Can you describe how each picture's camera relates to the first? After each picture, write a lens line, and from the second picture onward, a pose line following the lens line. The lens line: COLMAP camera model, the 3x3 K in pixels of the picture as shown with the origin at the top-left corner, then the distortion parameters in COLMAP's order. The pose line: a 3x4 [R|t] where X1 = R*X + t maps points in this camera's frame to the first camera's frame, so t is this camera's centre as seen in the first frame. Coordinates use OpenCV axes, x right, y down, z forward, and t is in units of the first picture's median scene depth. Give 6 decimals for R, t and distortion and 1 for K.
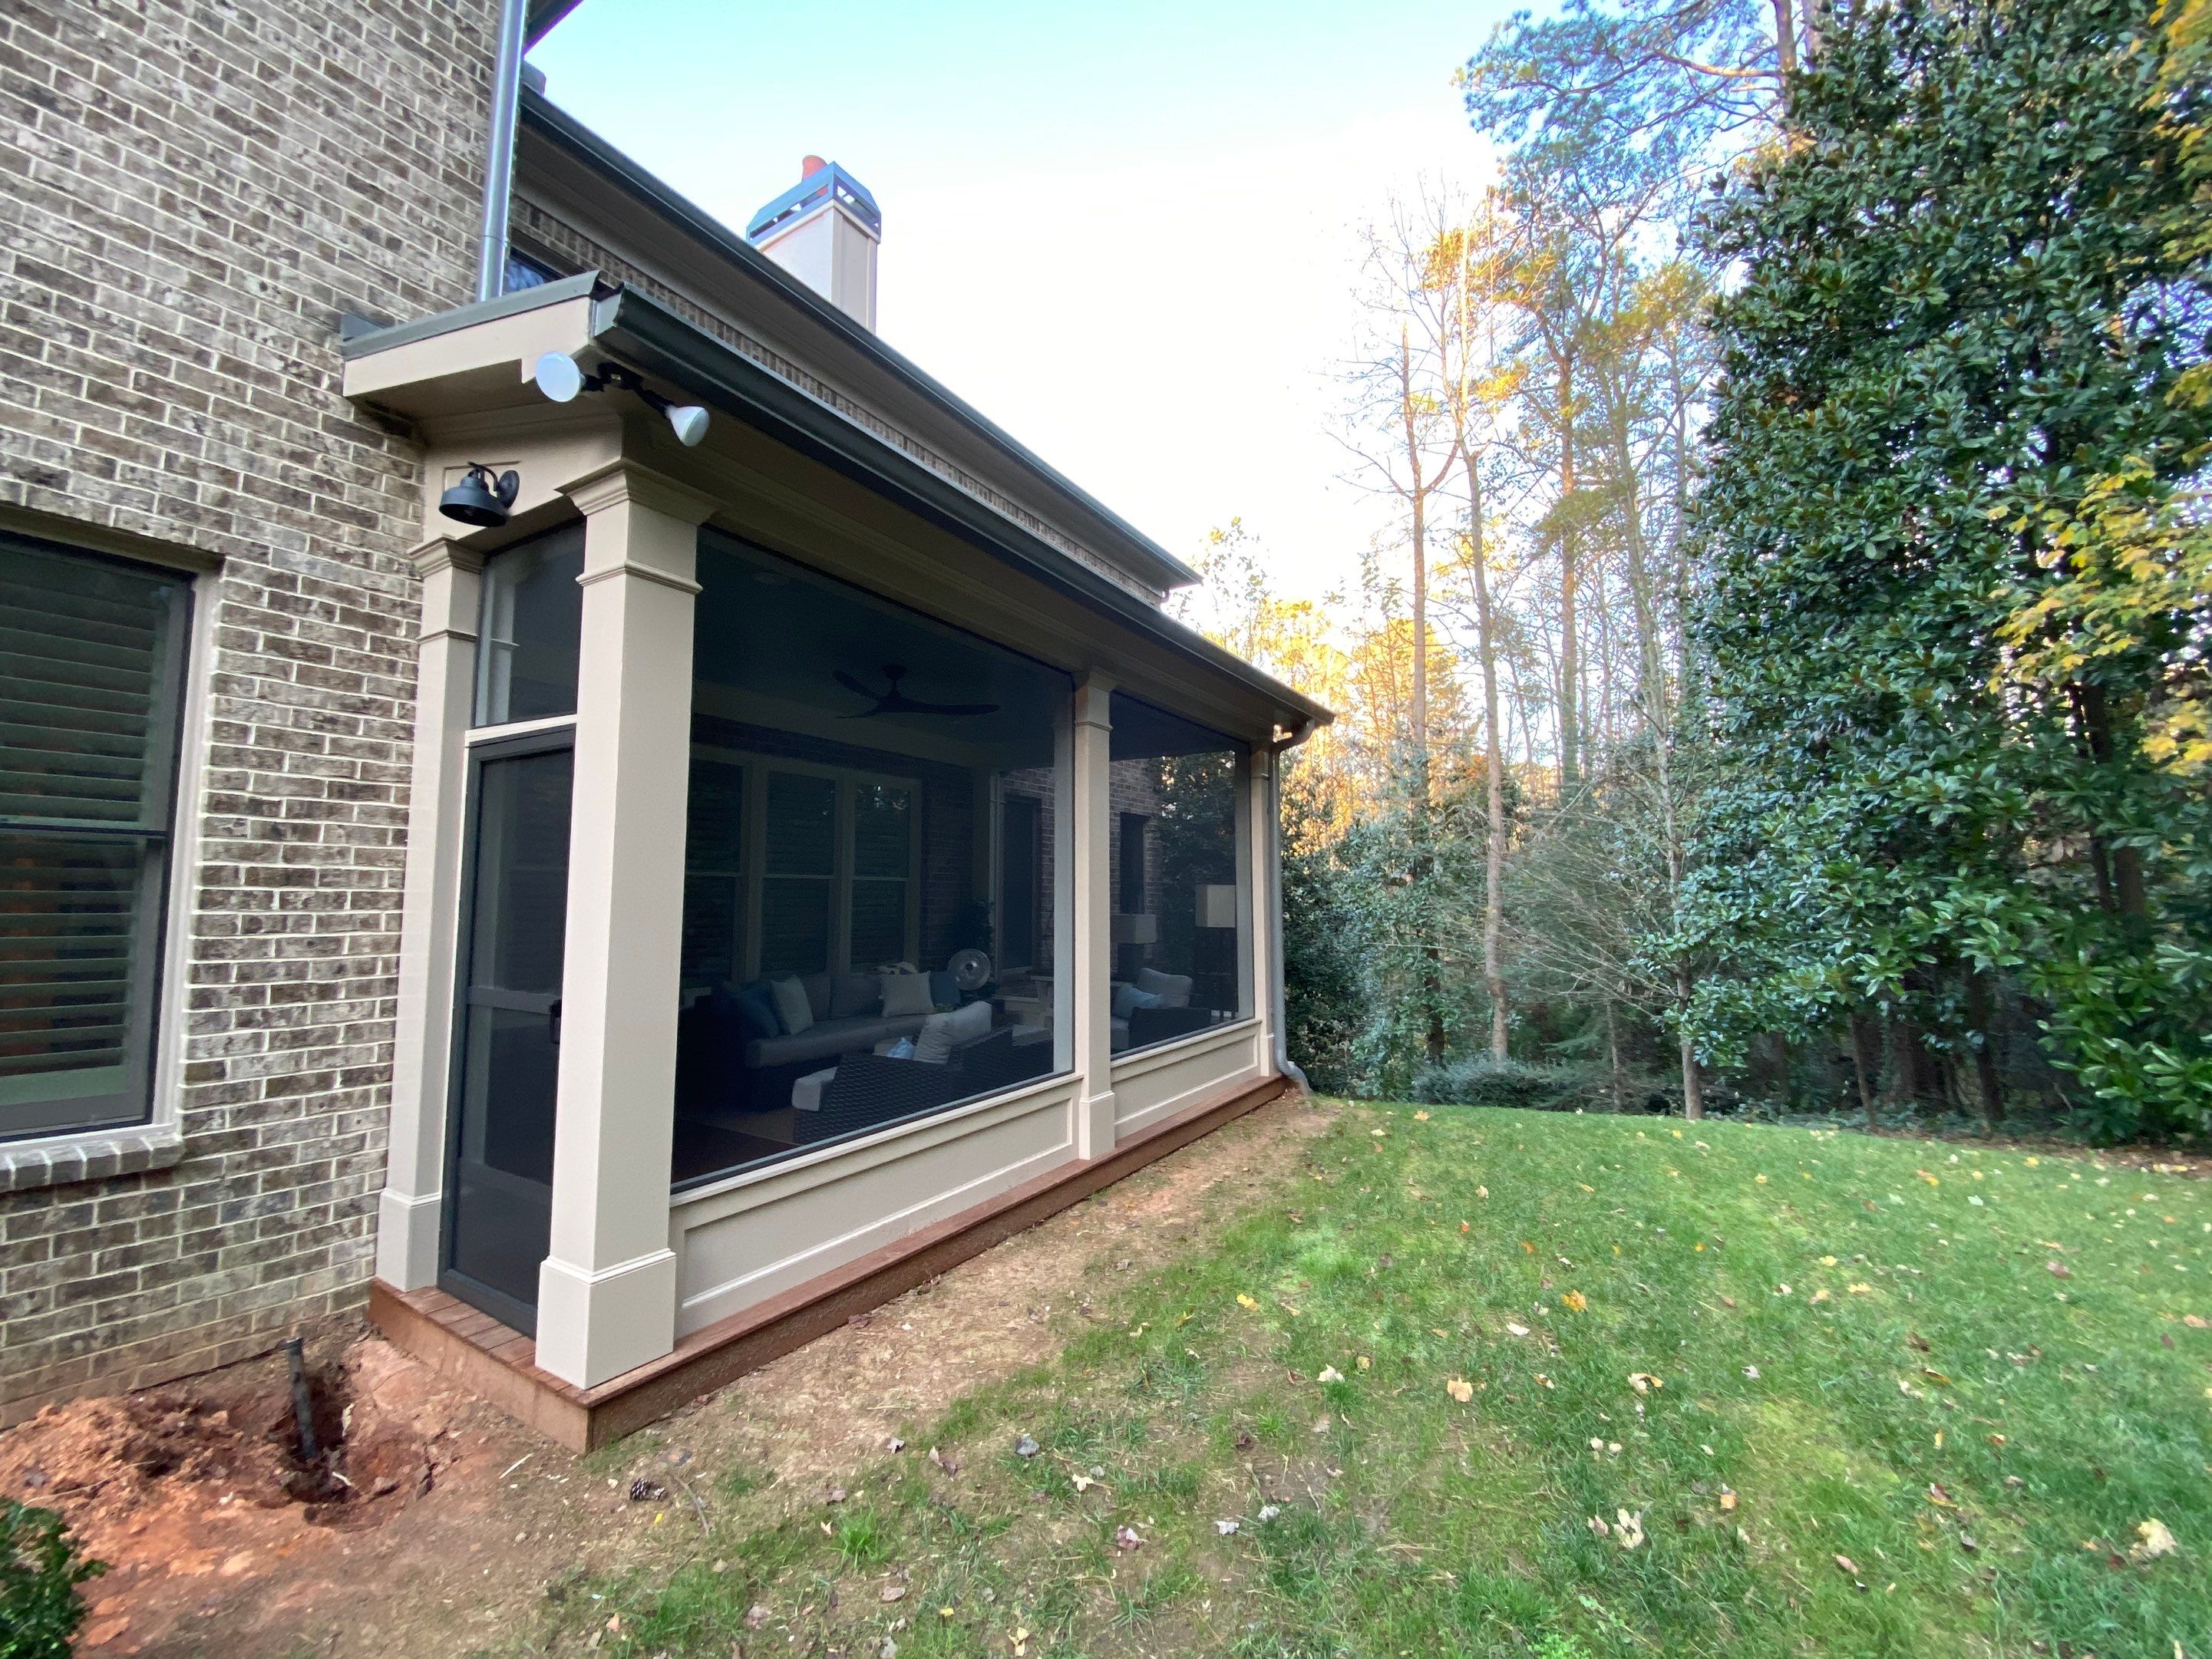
lens RADIAL K [[910.7, 0, 1110.0], [0, 910.7, 826.6], [0, 0, 1]] dist [-0.008435, -0.009420]
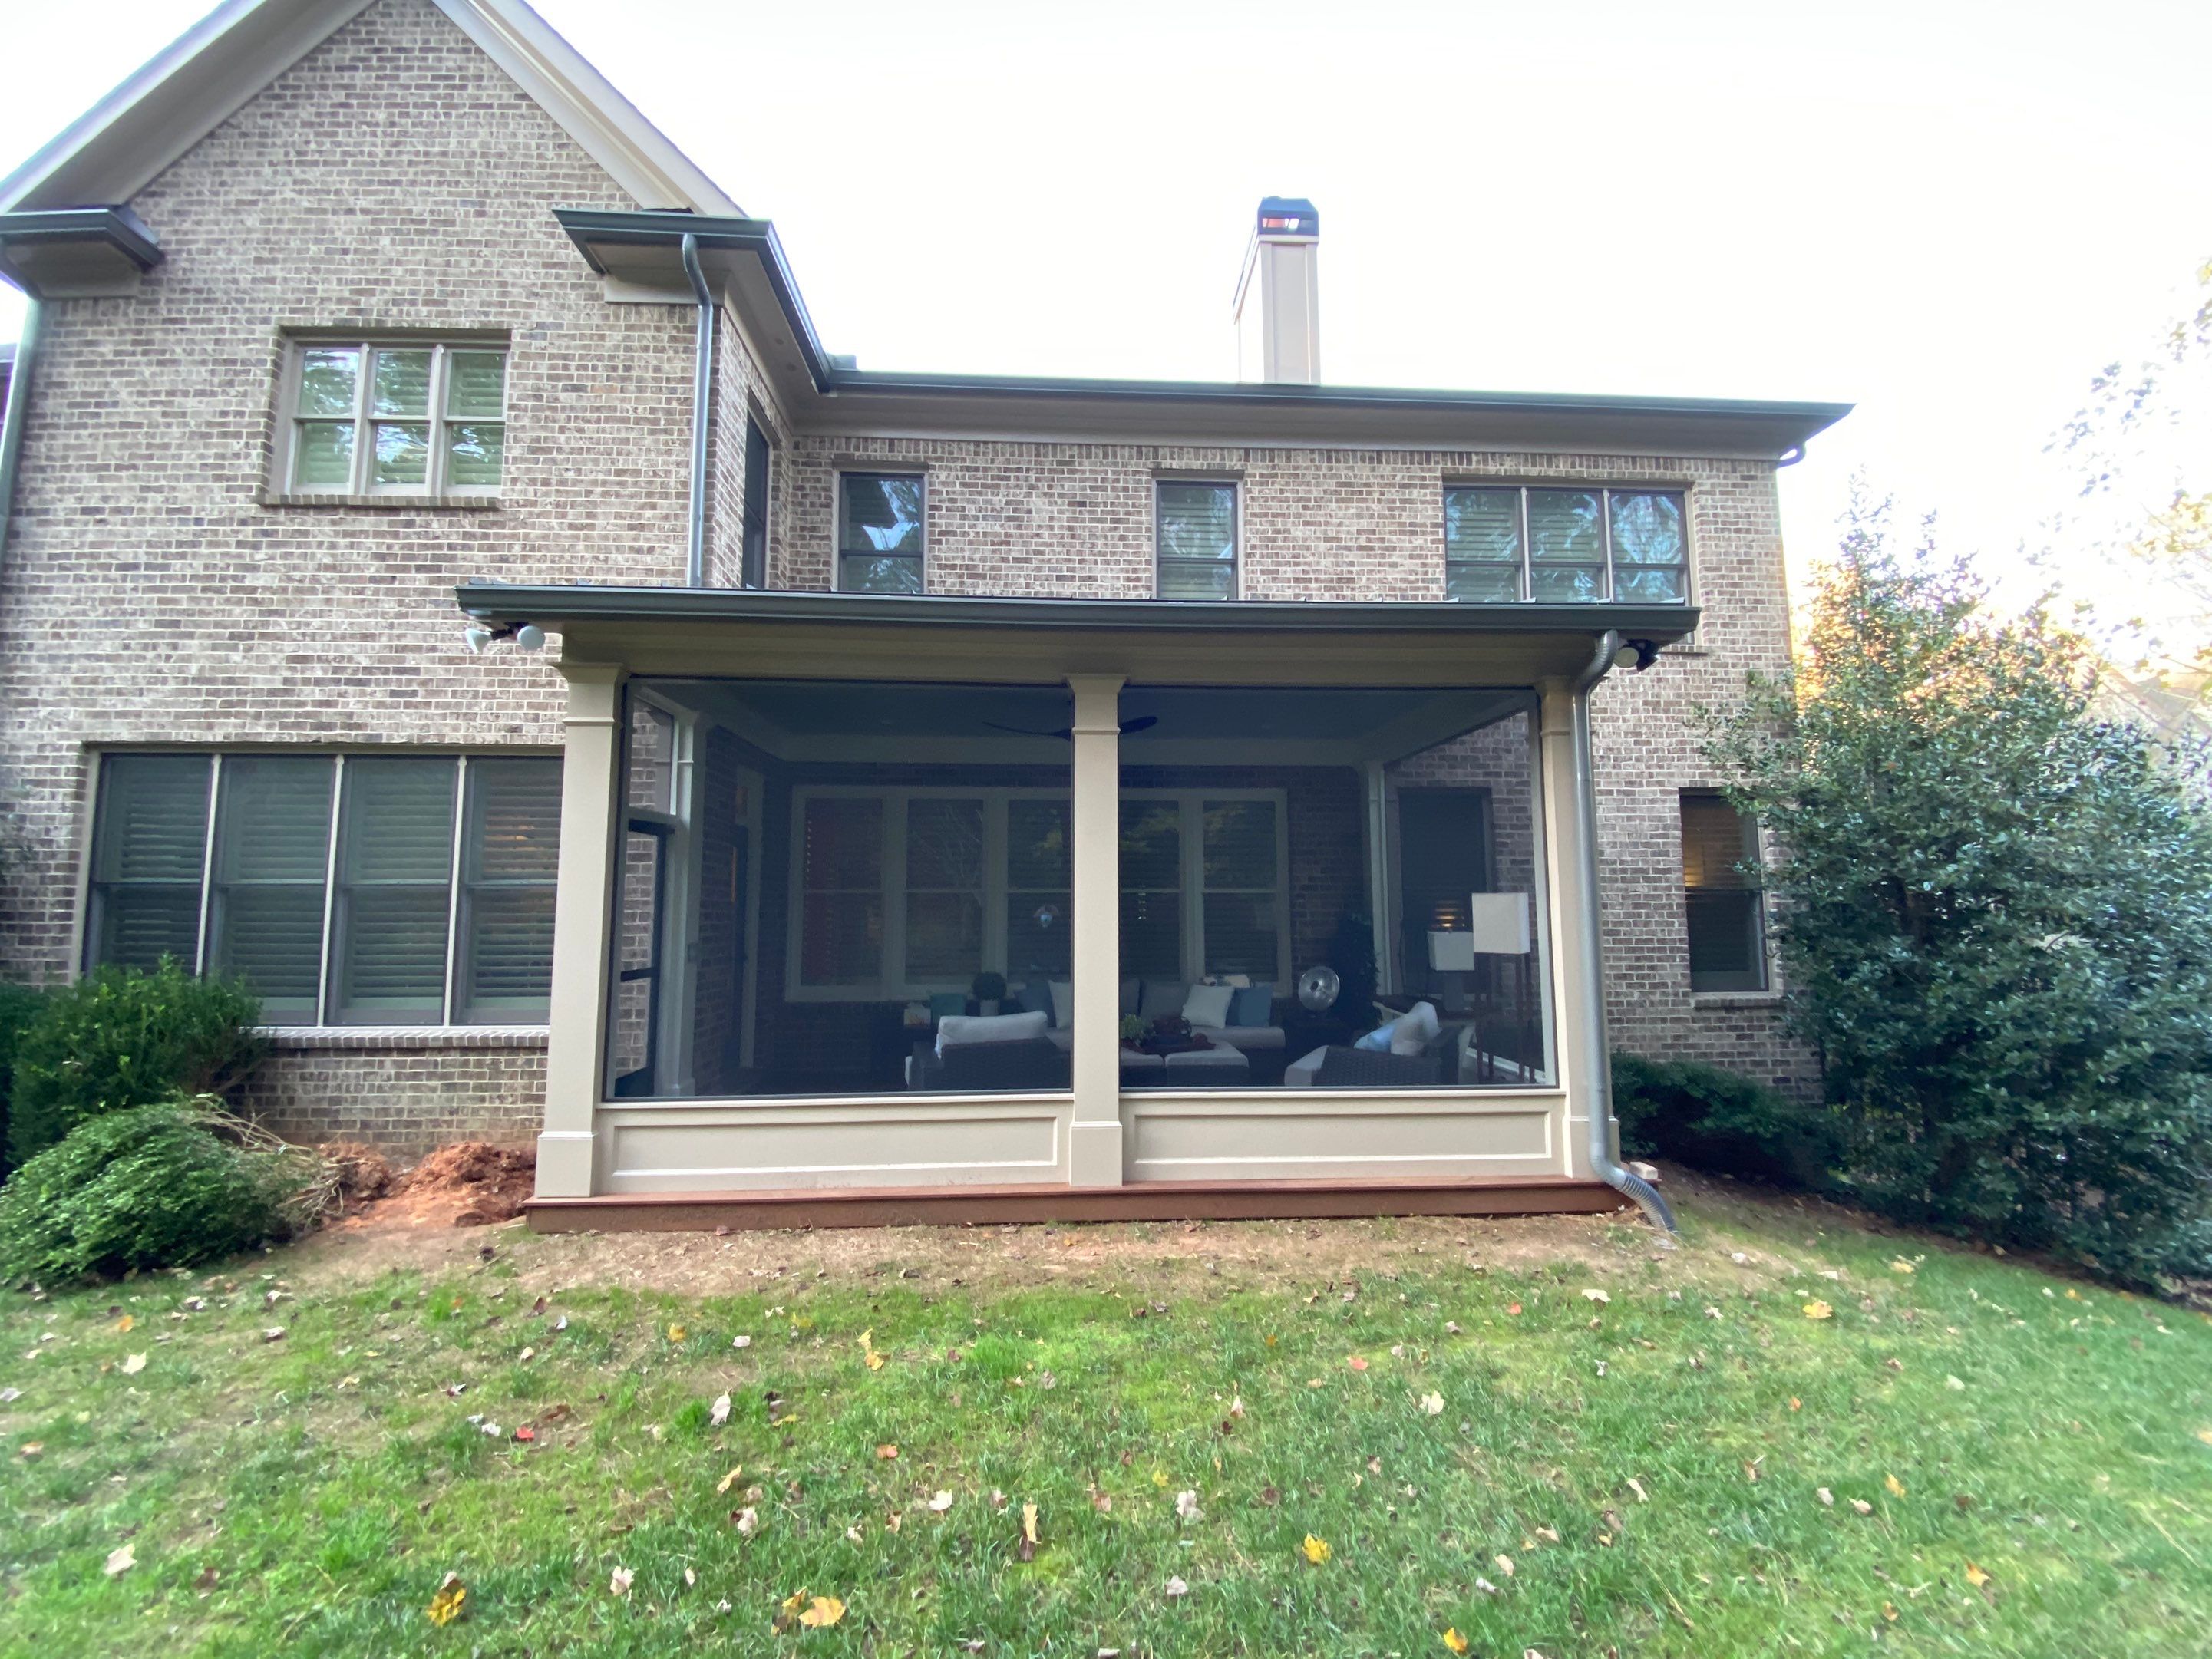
lens RADIAL K [[895.8, 0, 1101.1], [0, 895.8, 829.7], [0, 0, 1]] dist [0.006873, -0.014901]
pose [[0.564084, -0.078216, -0.822005, 1.250116], [0.070531, 0.996429, -0.046412, 0.059226], [0.822700, -0.031796, 0.567587, 0.771681]]
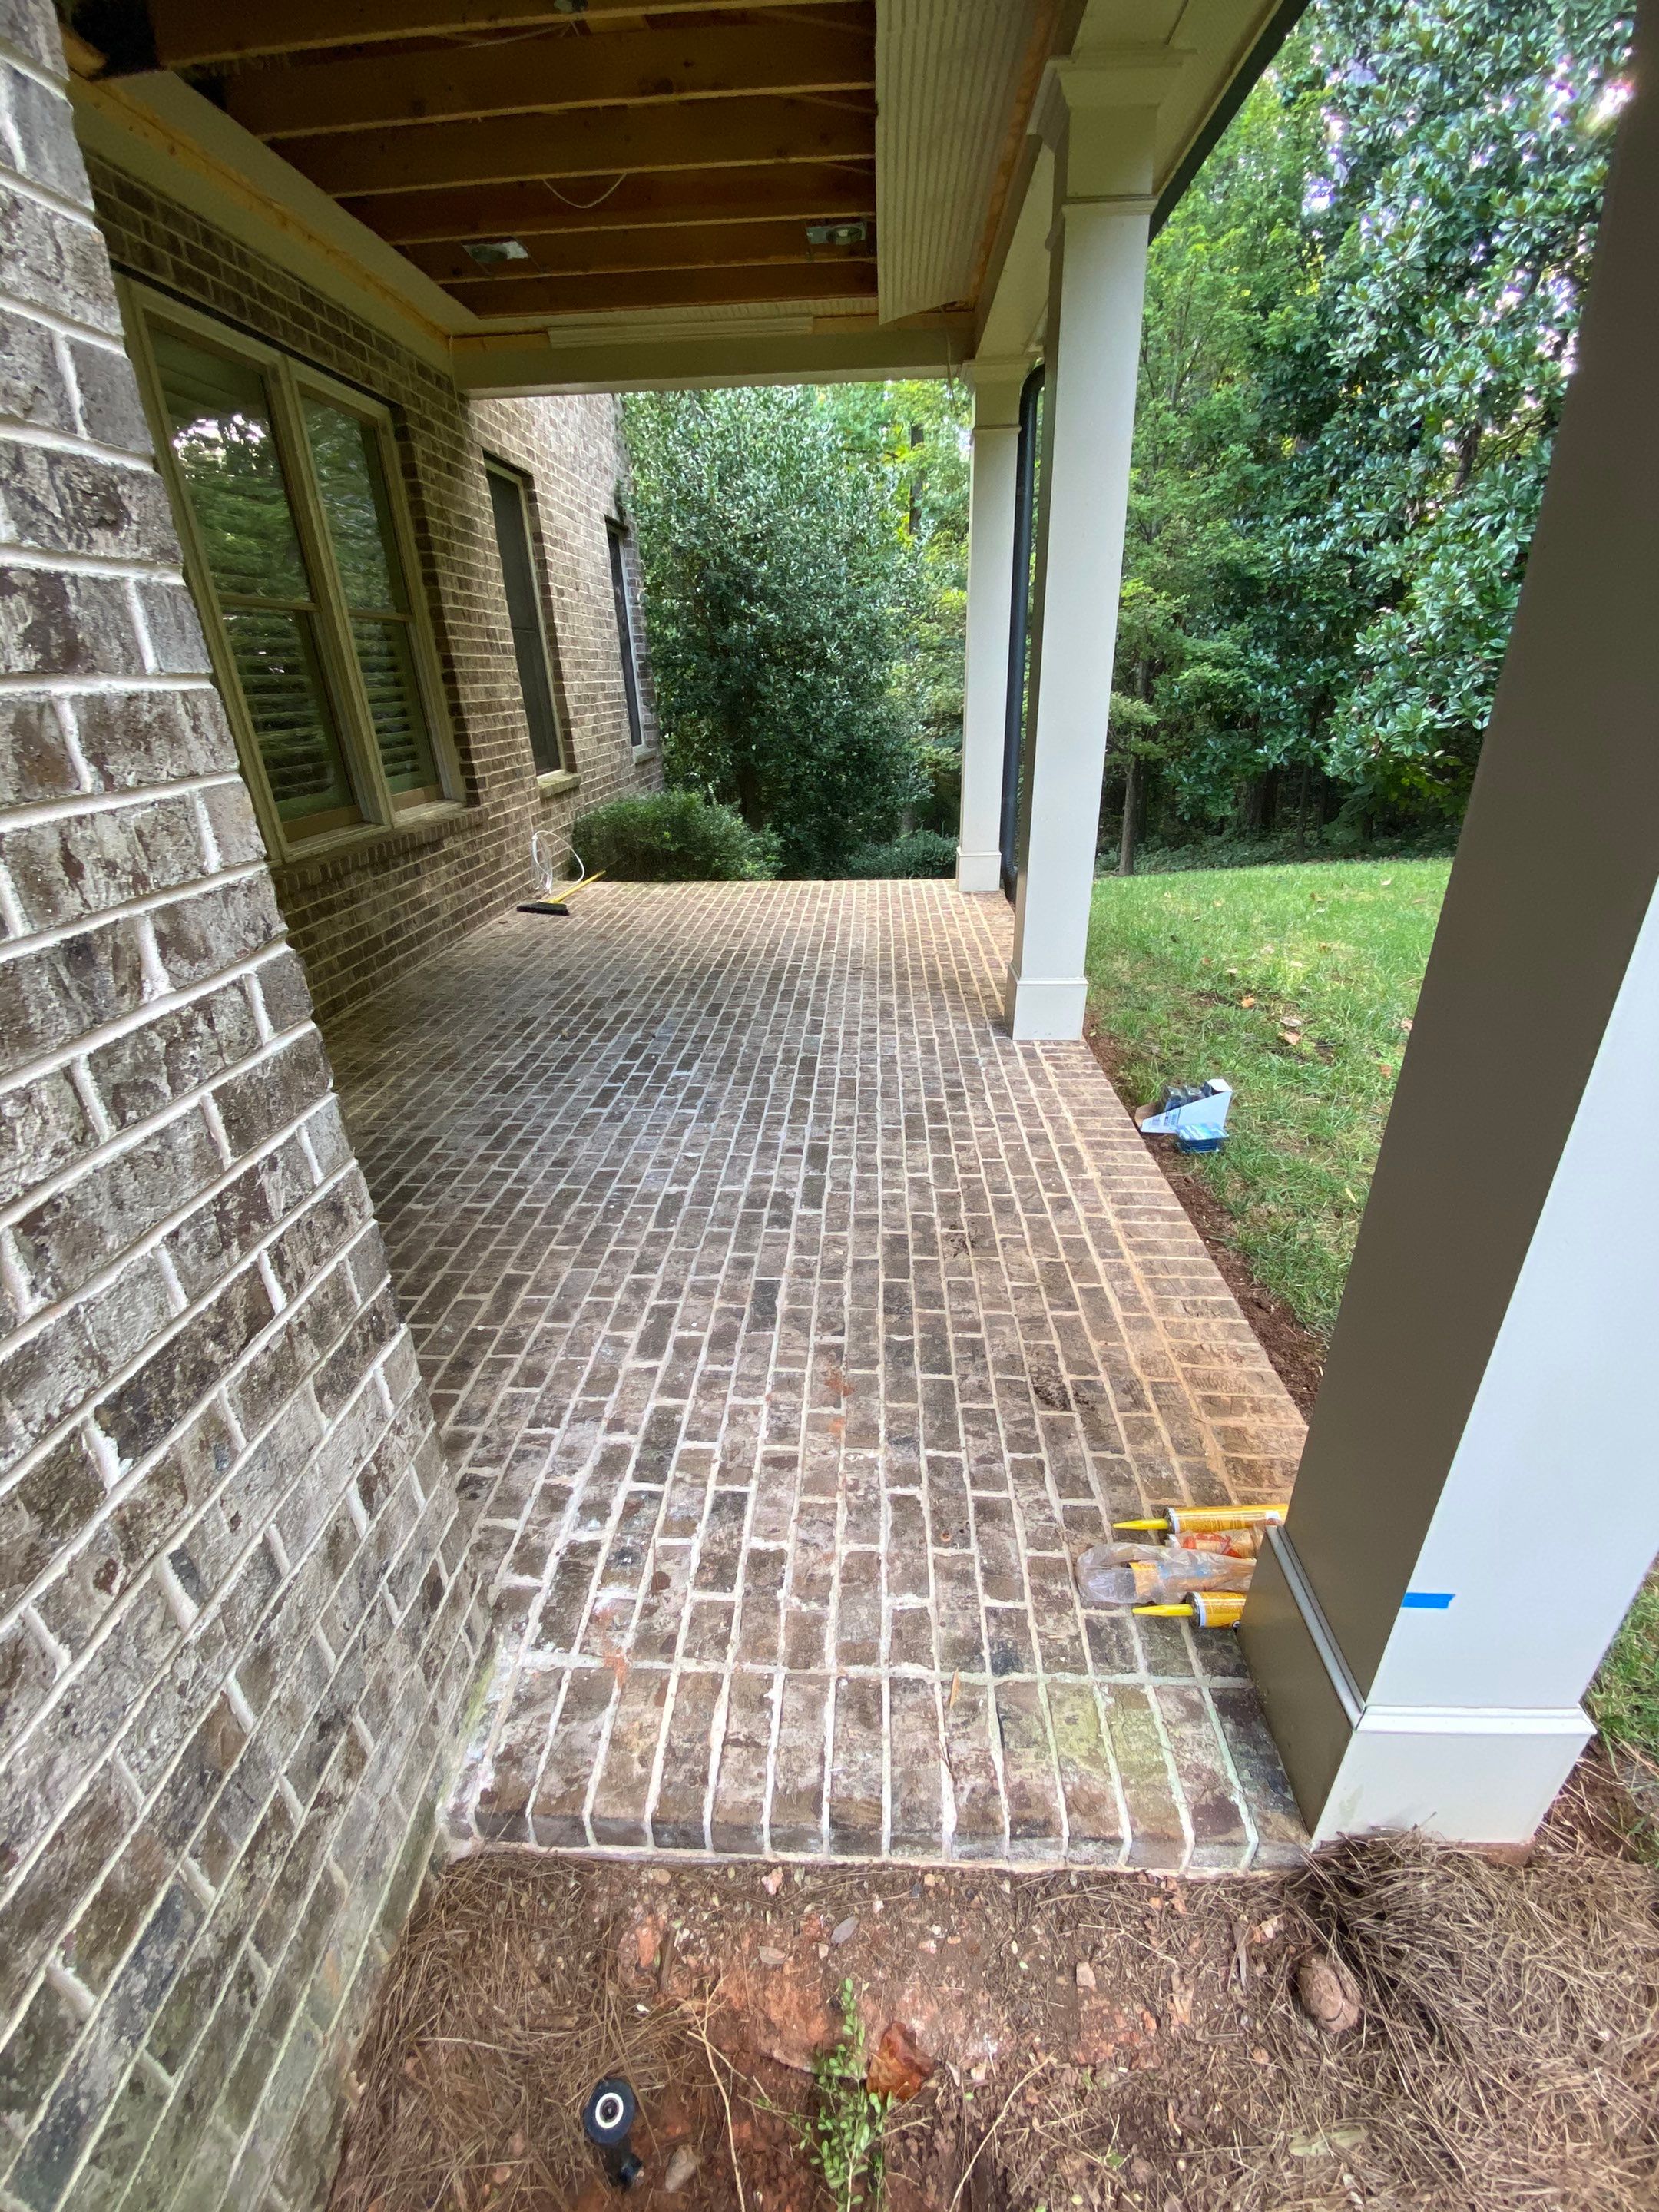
lens RADIAL K [[895.9, 0, 836.3], [0, 895.9, 1109.5], [0, 0, 1]] dist [0.006873, -0.014901]
pose [[0.876973, -0.236120, 0.418529, -0.792866], [-0.005836, 0.865657, 0.500603, 0.109000], [-0.480505, -0.441458, 0.757780, 0.810682]]
